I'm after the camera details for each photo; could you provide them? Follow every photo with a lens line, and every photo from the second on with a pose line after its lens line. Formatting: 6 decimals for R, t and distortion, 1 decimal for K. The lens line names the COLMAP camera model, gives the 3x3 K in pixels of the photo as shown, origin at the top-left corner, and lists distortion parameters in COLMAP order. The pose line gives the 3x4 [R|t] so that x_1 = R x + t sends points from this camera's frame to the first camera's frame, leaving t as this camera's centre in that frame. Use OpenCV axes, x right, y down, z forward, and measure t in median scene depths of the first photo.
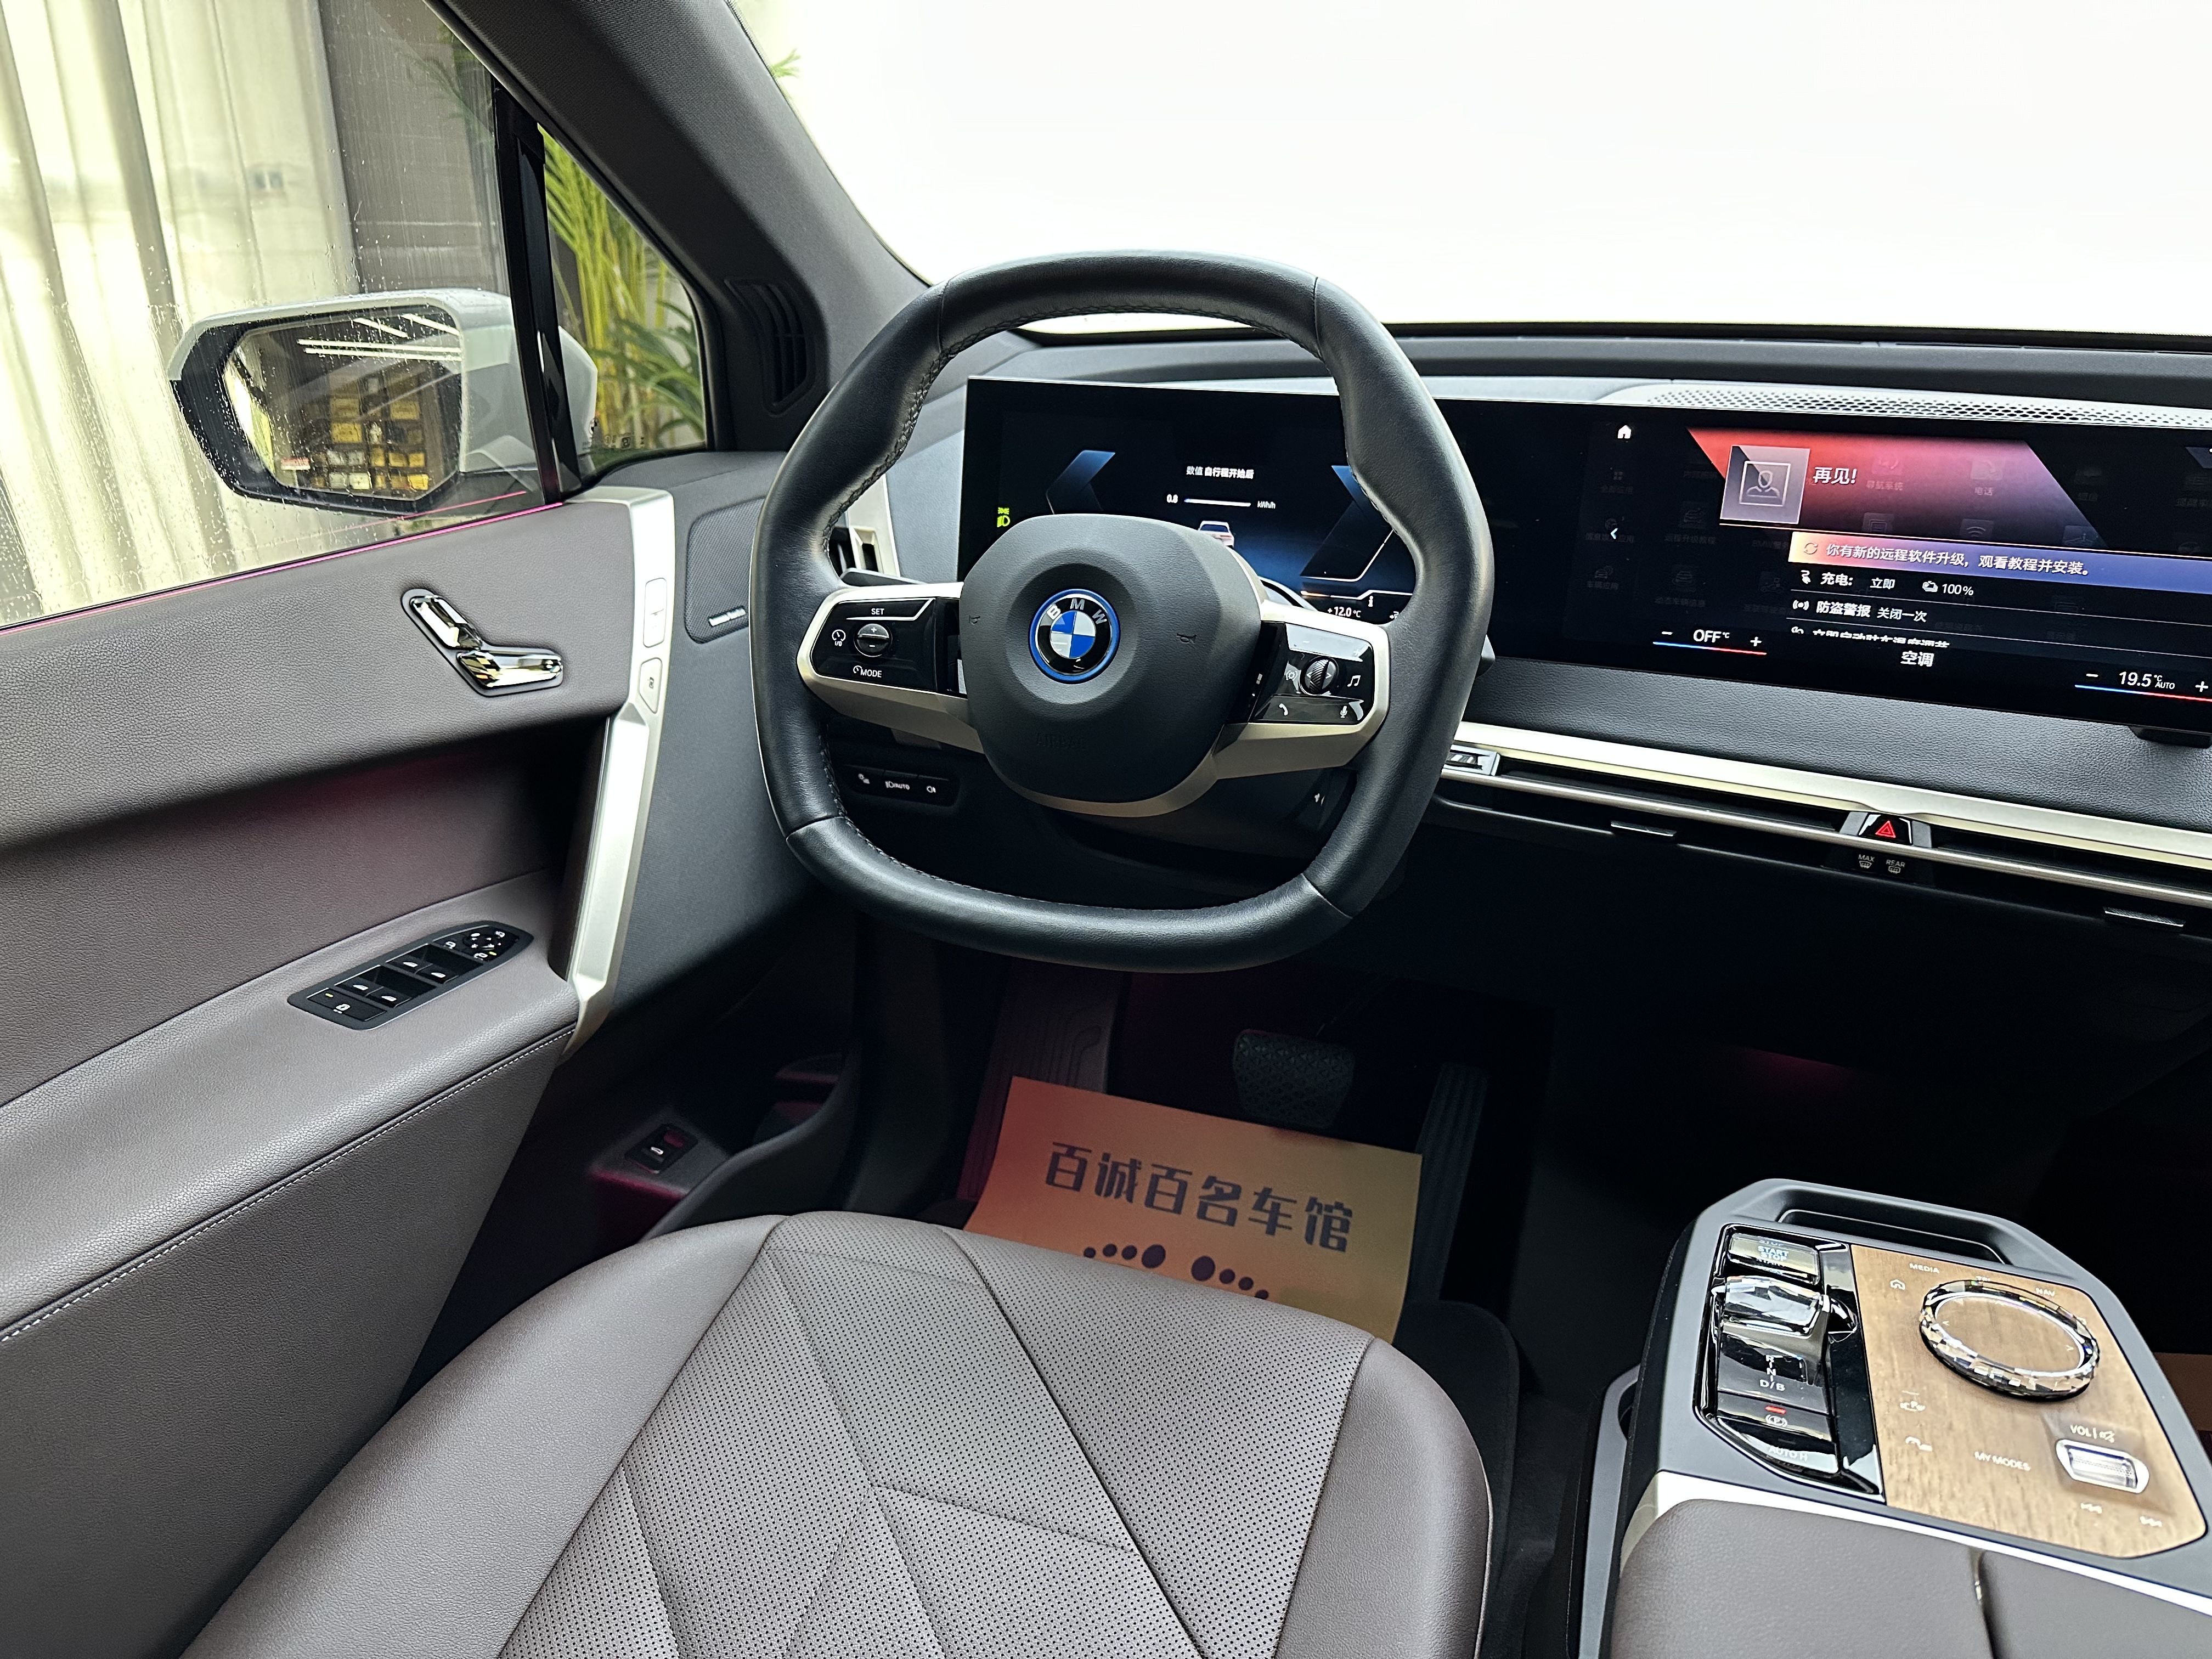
lens RADIAL K [[1608.0, 0, 1068.1], [0, 1608.0, 839.2], [0, 0, 1]] dist [0.018206, -0.026602]
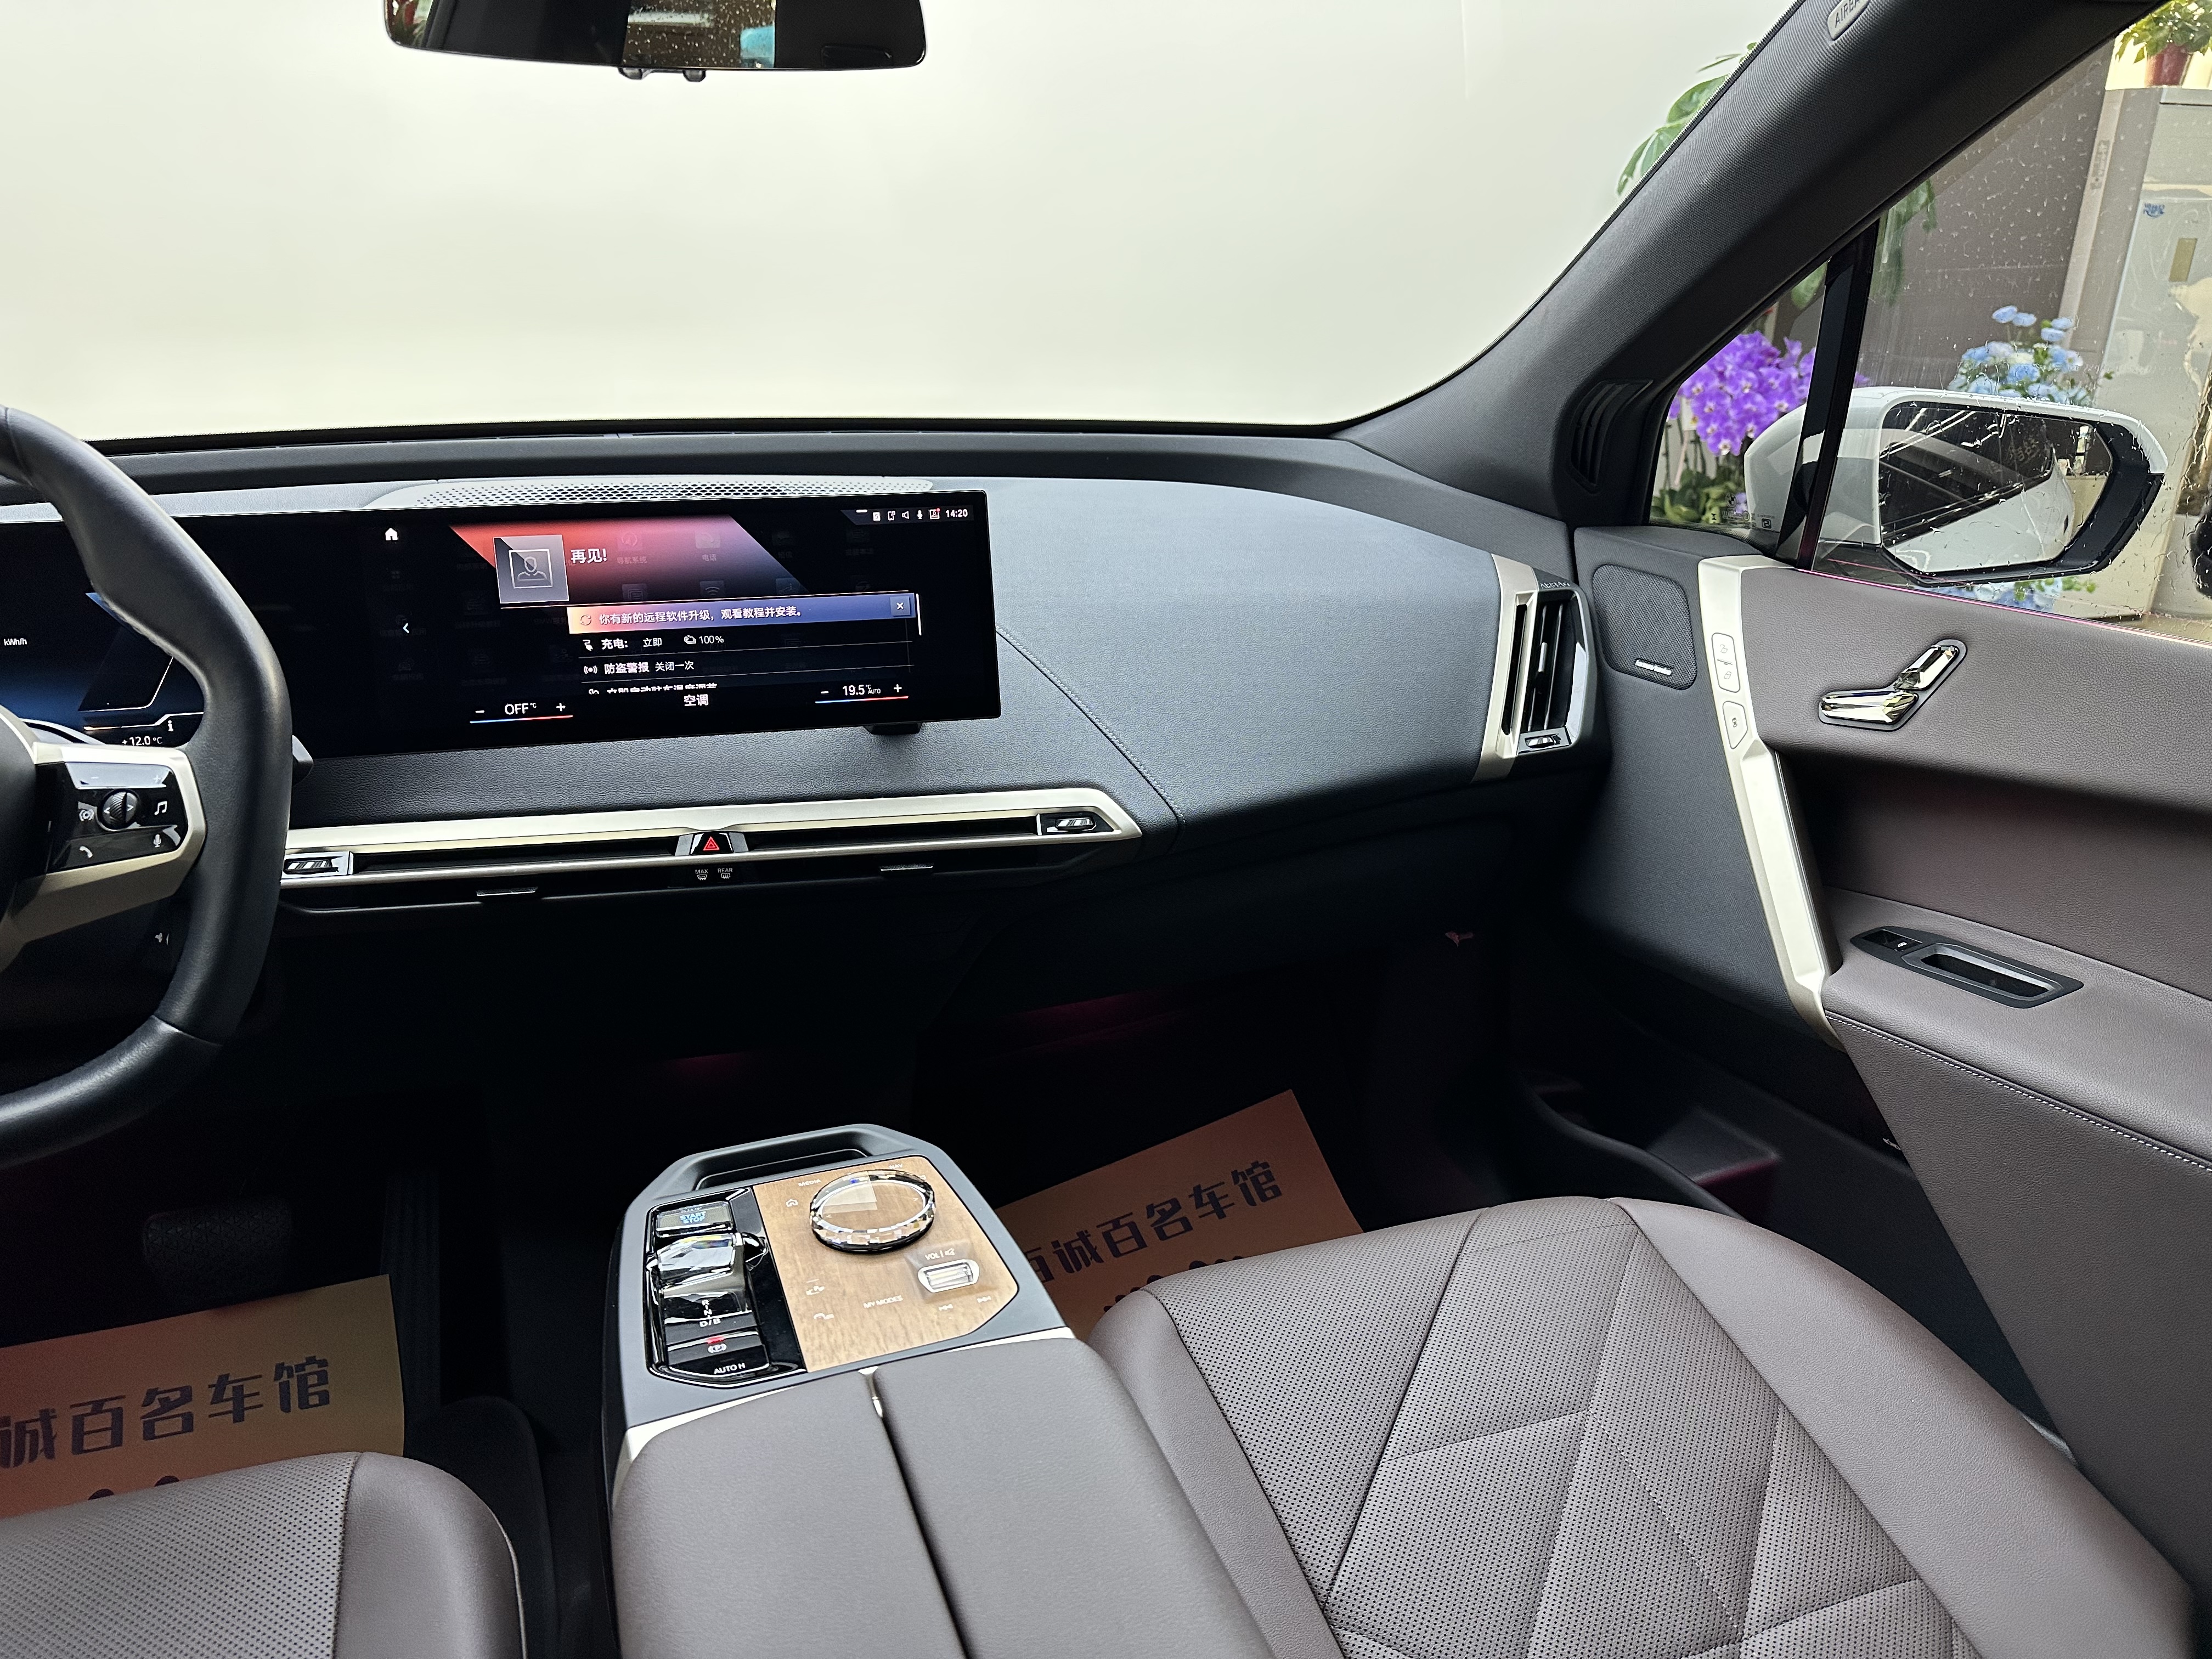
lens RADIAL K [[1589.8, 0, 1122.0], [0, 1589.8, 845.6], [0, 0, 1]] dist [0.097223, -0.137567]
pose [[0.755438, -0.211035, 0.620304, 0.007638], [0.239163, 0.970204, 0.038811, 0.021973], [-0.610012, 0.119034, 0.783400, -0.107864]]
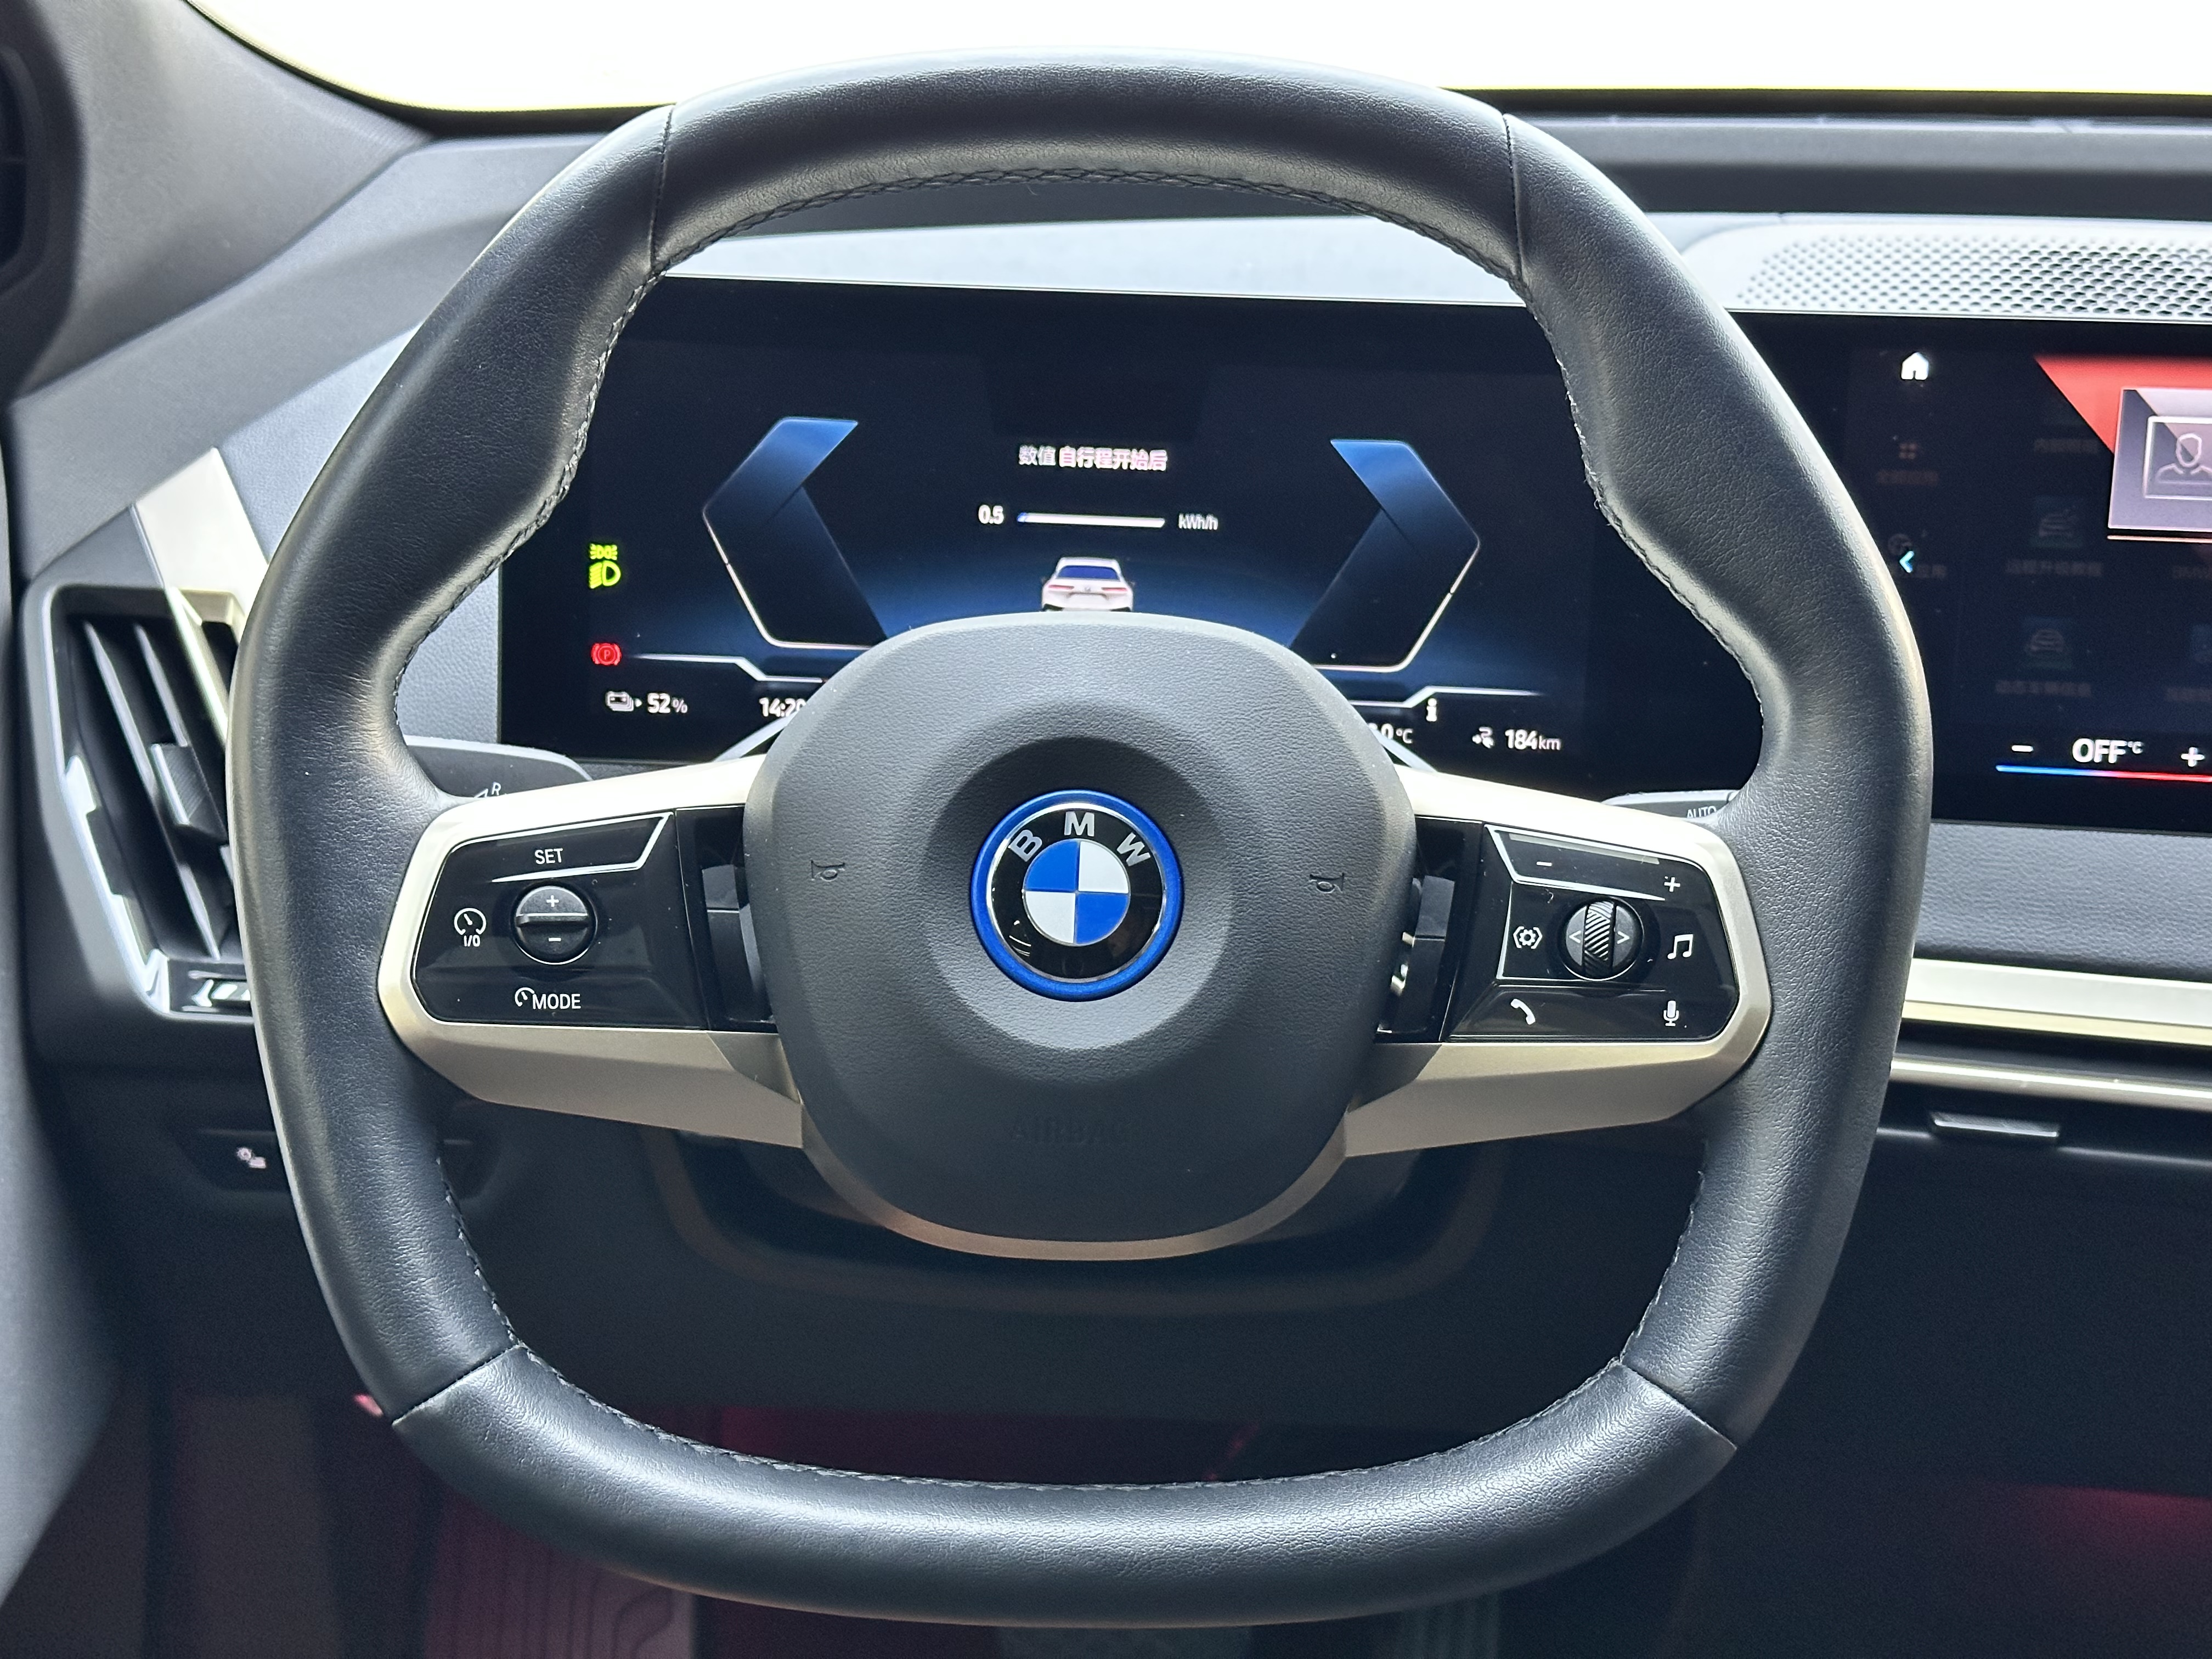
lens RADIAL K [[3207.7, 0, 1161.3], [0, 3207.7, 836.9], [0, 0, 1]] dist [0.170636, 0.000000]
pose [[0.933501, -0.084871, 0.348386, -0.267843], [0.098692, 0.994873, -0.022083, -0.112111], [-0.344726, 0.054998, 0.937091, 0.134438]]
